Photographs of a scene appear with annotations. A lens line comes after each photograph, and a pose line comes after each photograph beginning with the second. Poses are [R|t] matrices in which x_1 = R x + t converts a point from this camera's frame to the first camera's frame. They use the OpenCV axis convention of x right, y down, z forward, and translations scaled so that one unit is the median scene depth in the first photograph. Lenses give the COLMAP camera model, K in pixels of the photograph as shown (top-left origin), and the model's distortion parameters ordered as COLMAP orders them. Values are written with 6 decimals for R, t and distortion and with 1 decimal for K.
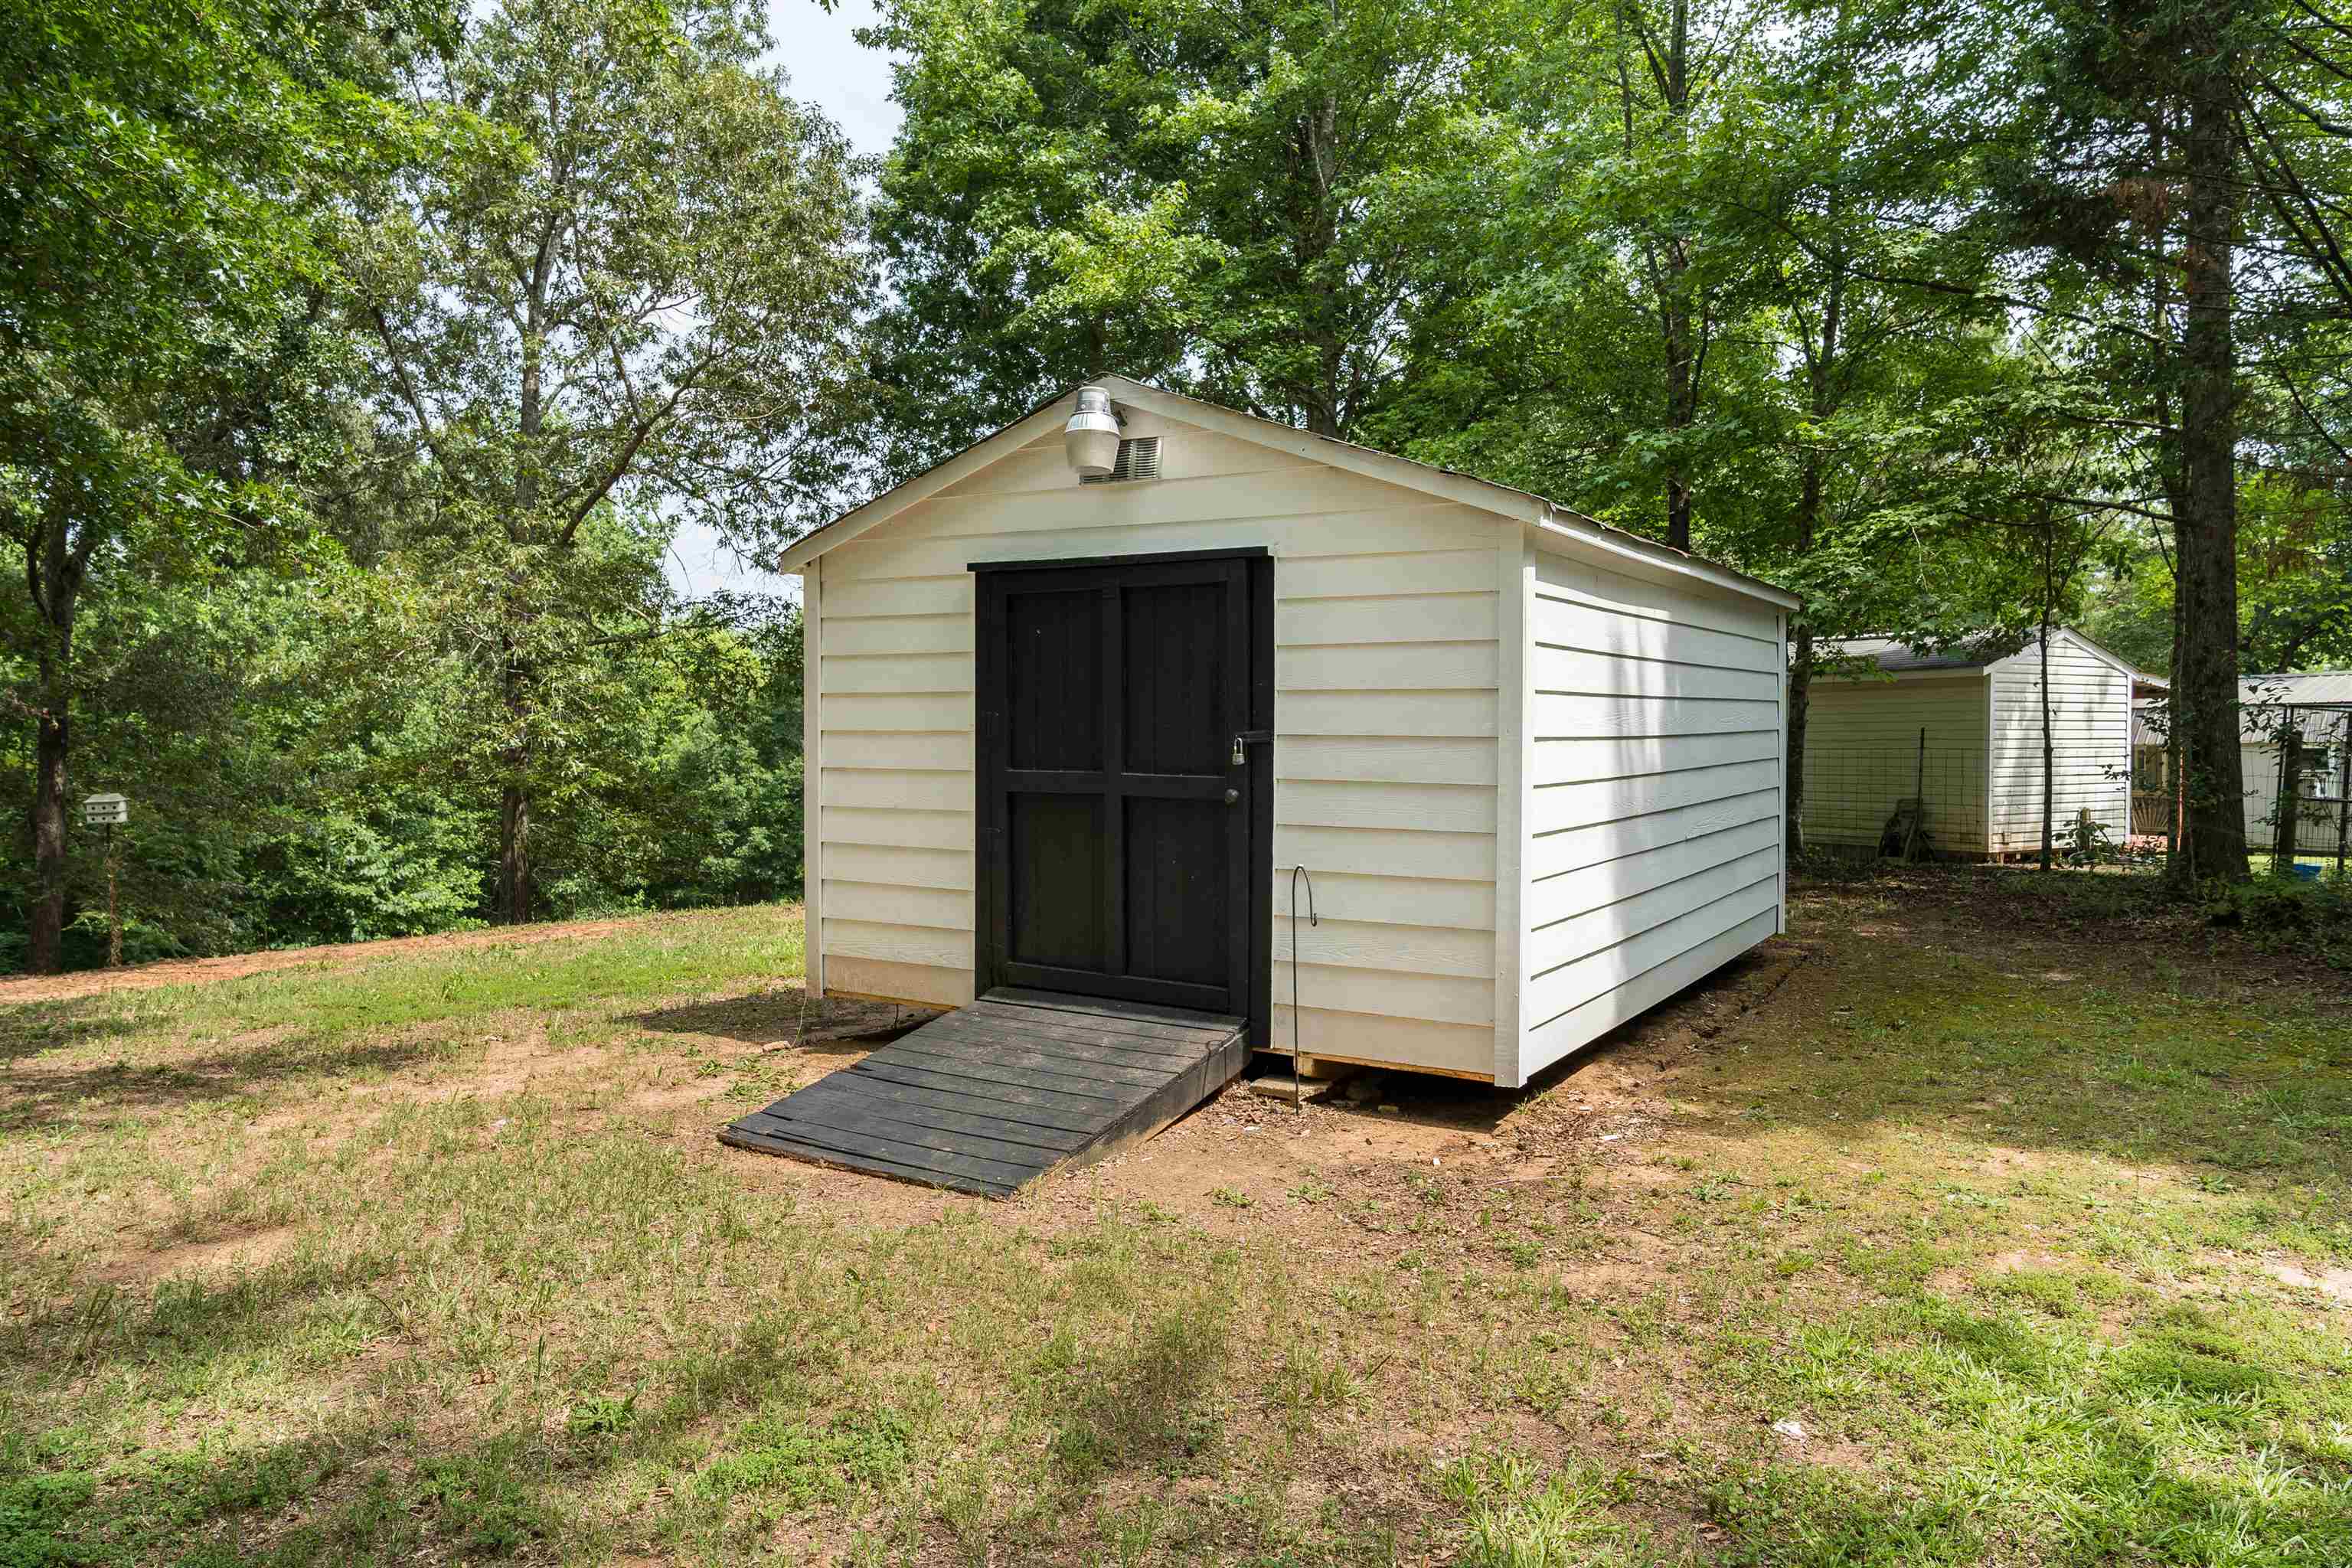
lens RADIAL K [[1596.7, 0, 1157.9], [0, 1596.7, 783.0], [0, 0, 1]] dist [-0.043512, 0.026576]
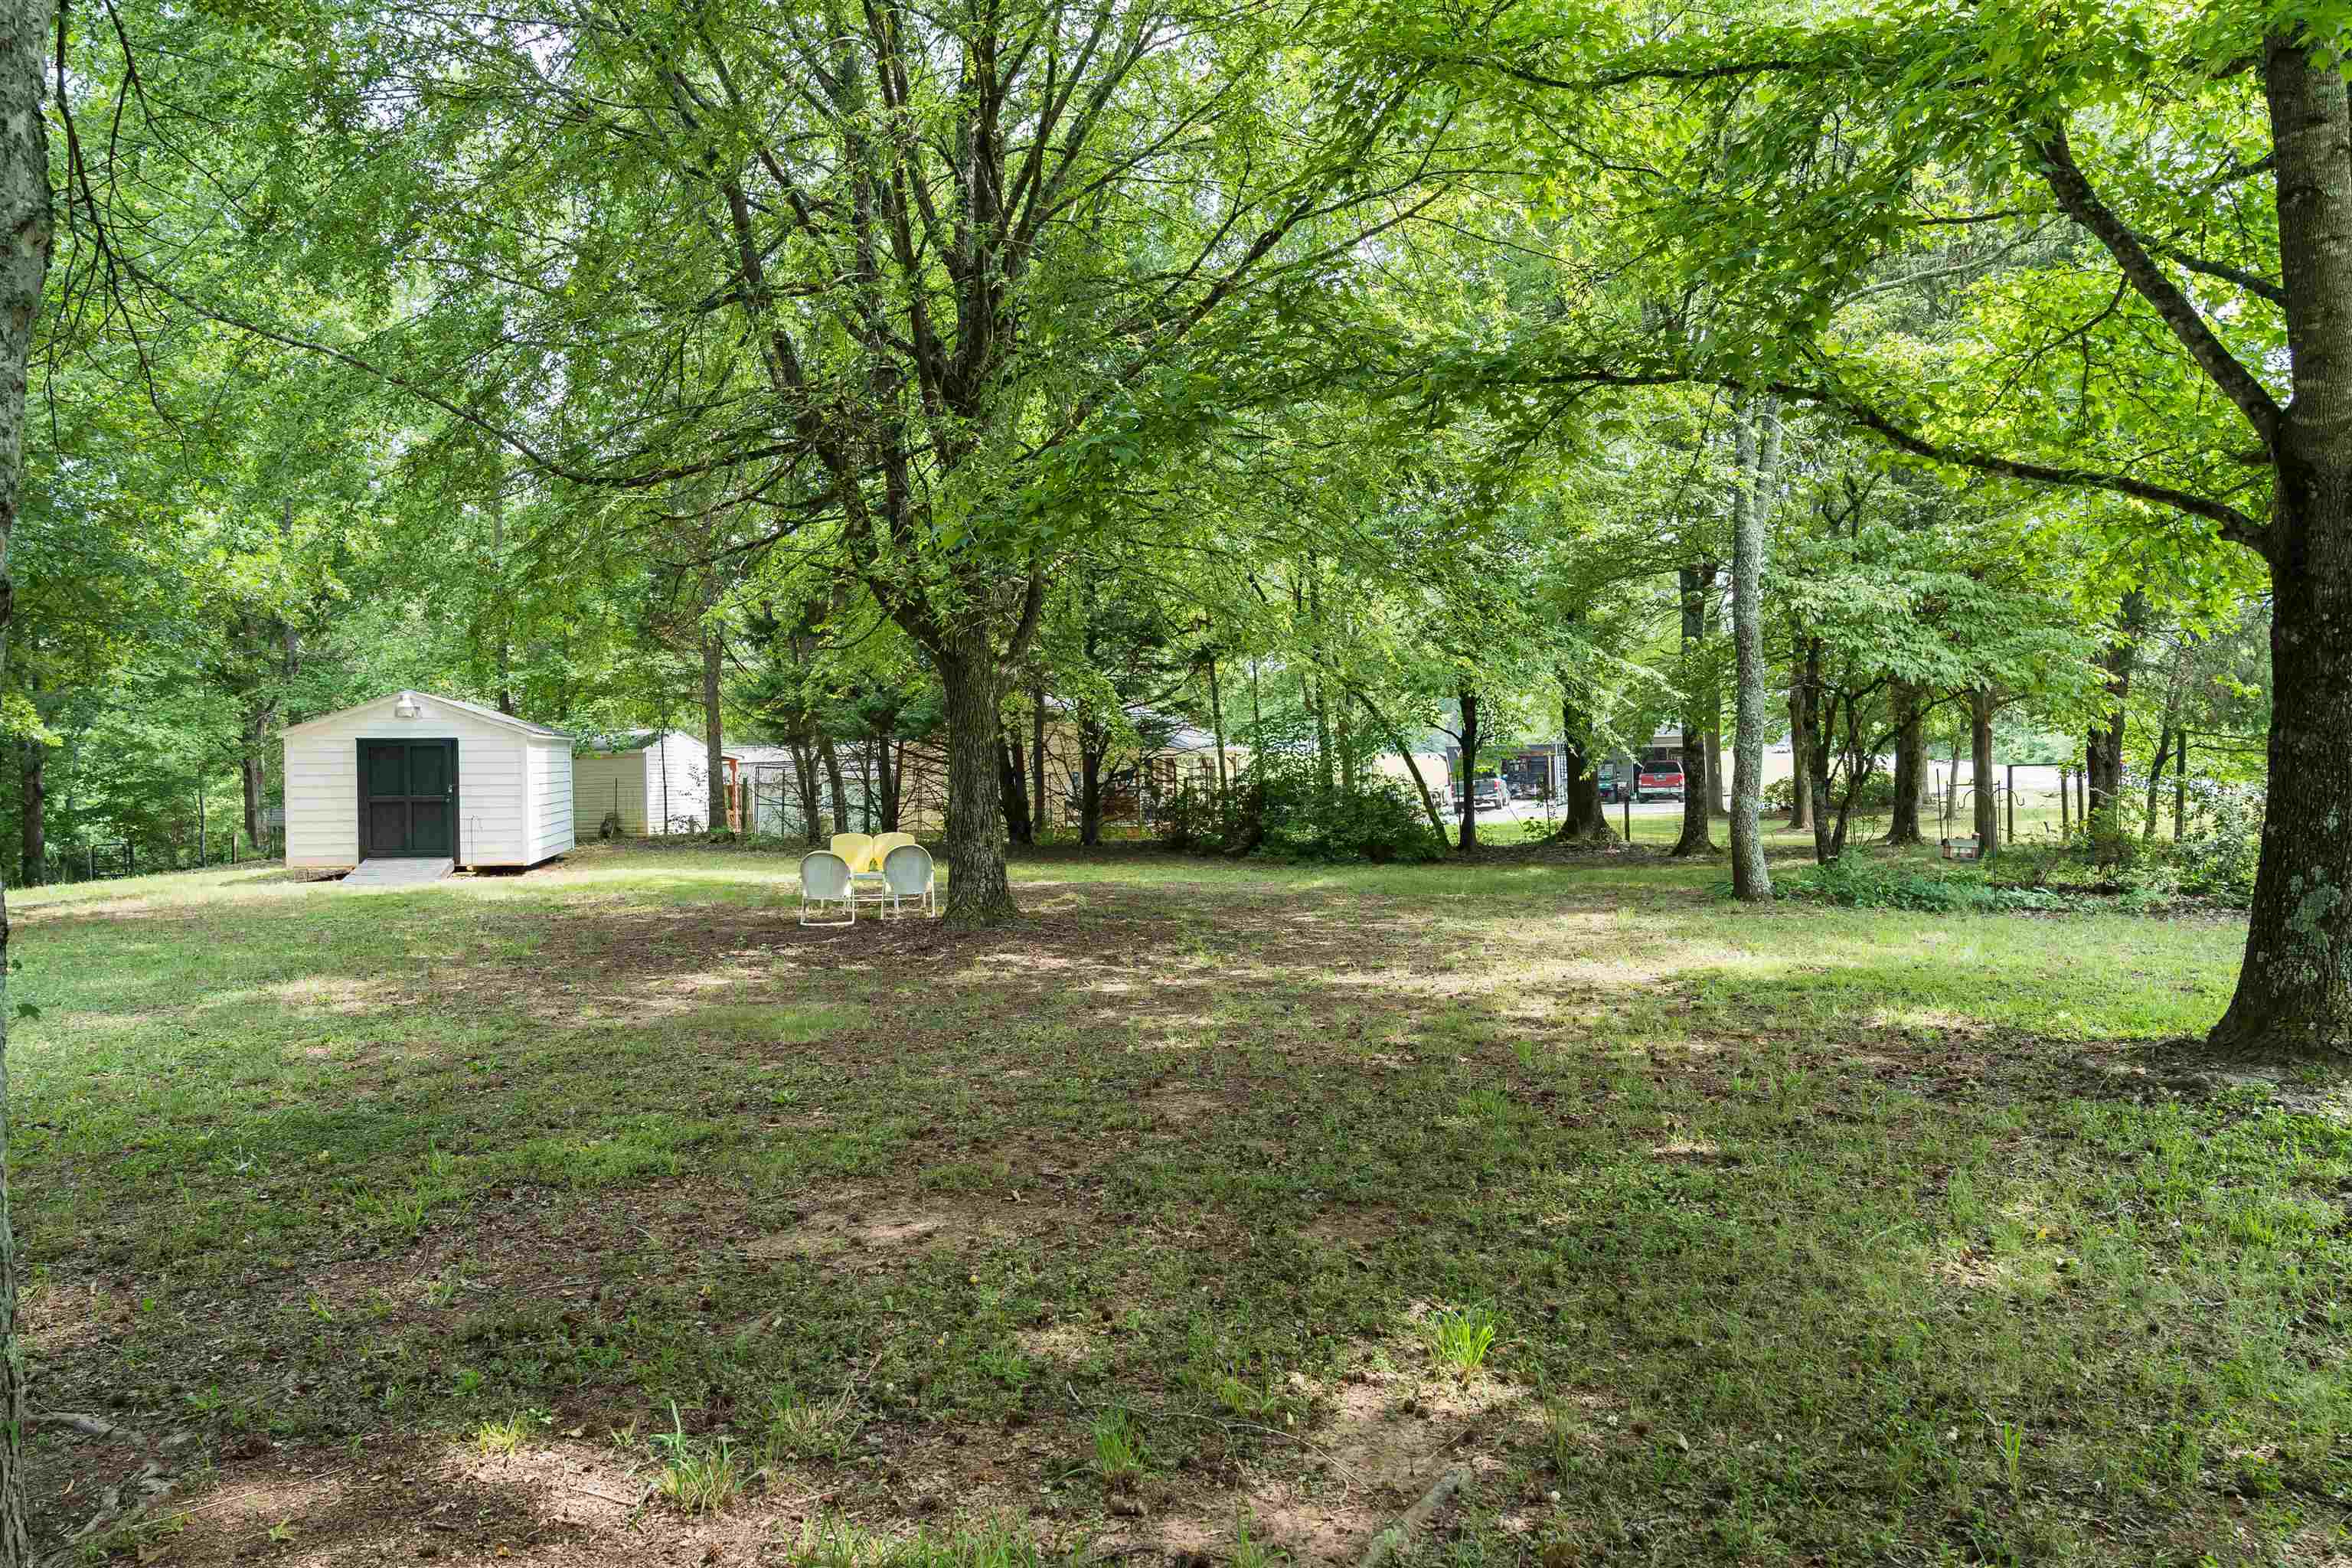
lens RADIAL K [[1596.7, 0, 1157.9], [0, 1596.7, 783.0], [0, 0, 1]] dist [-0.043512, 0.026576]
pose [[0.713138, -0.016632, 0.700826, -1.438730], [0.035558, 0.999290, -0.012468, 0.075067], [-0.700121, 0.033811, 0.713223, -2.998520]]
